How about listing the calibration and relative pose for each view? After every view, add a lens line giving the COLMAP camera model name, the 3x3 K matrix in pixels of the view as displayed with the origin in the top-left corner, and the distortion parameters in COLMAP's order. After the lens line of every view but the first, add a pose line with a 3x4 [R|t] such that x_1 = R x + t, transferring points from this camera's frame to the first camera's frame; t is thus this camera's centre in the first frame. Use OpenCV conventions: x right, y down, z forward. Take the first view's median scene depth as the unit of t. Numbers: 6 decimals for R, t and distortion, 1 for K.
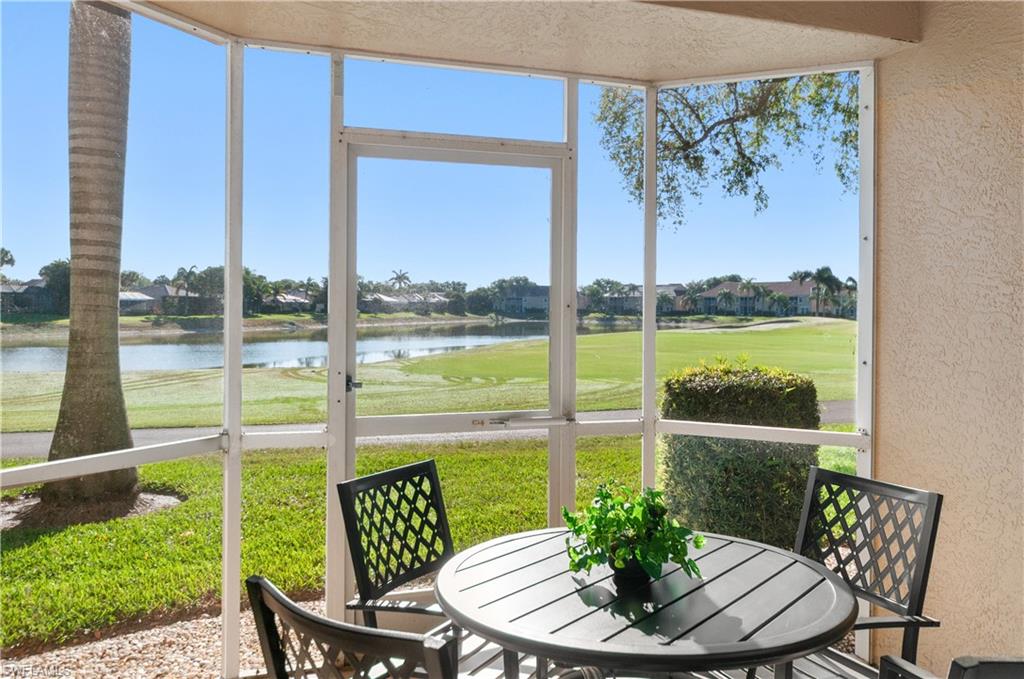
lens RADIAL K [[791.9, 0, 512.4], [0, 791.9, 306.4], [0, 0, 1]] dist [0.005428, 0.001804]
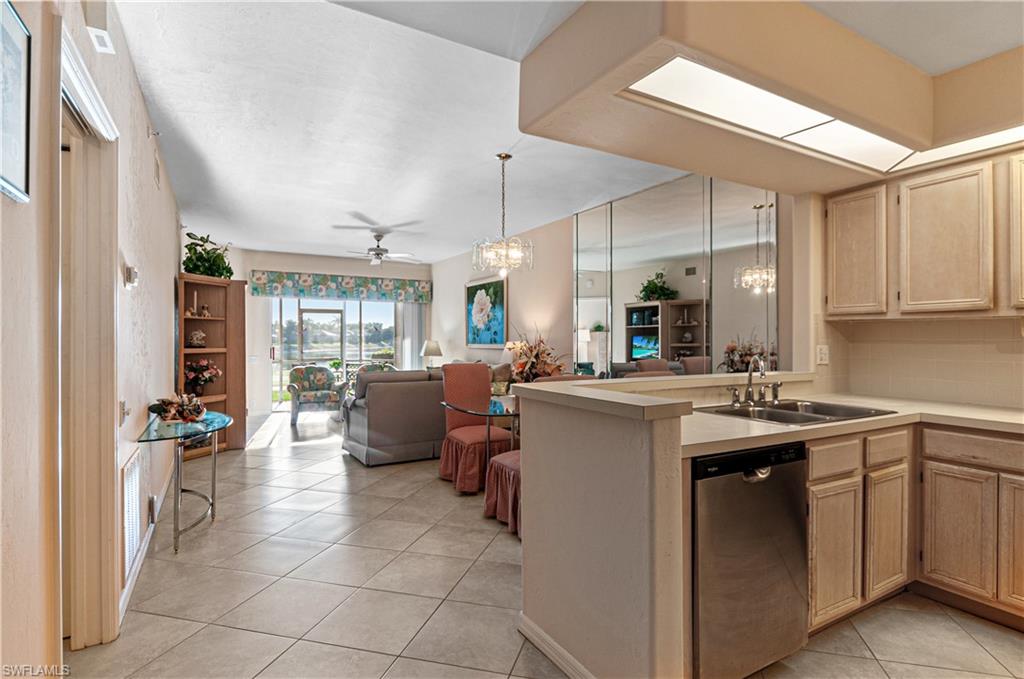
lens RADIAL K [[513.8, 0, 512.0], [0, 513.8, 339.5], [0, 0, 1]] dist [-0.022007, -0.000075]
pose [[0.983421, -0.005570, 0.181251, 0.561574], [0.005006, 0.999981, 0.003569, -0.004043], [-0.181268, -0.002602, 0.983430, -2.635783]]
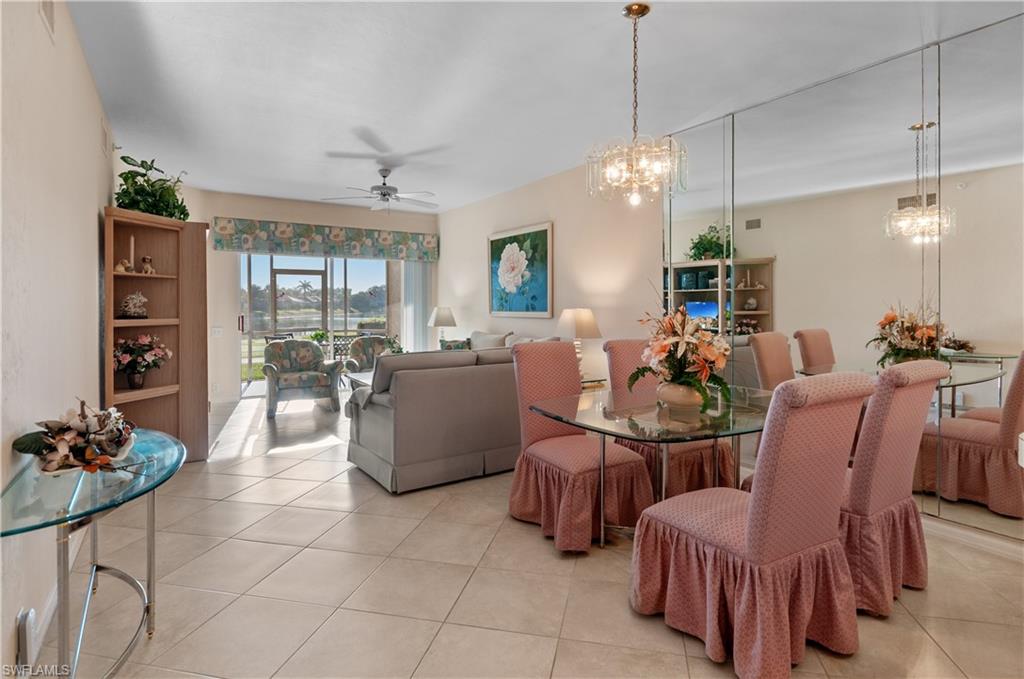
lens RADIAL K [[526.4, 0, 509.9], [0, 526.4, 309.4], [0, 0, 1]] dist [-0.017180, -0.000465]
pose [[0.973875, -0.006967, 0.226980, 0.413766], [0.004607, 0.999930, 0.010923, -0.005232], [-0.227040, -0.009592, 0.973838, -2.170292]]
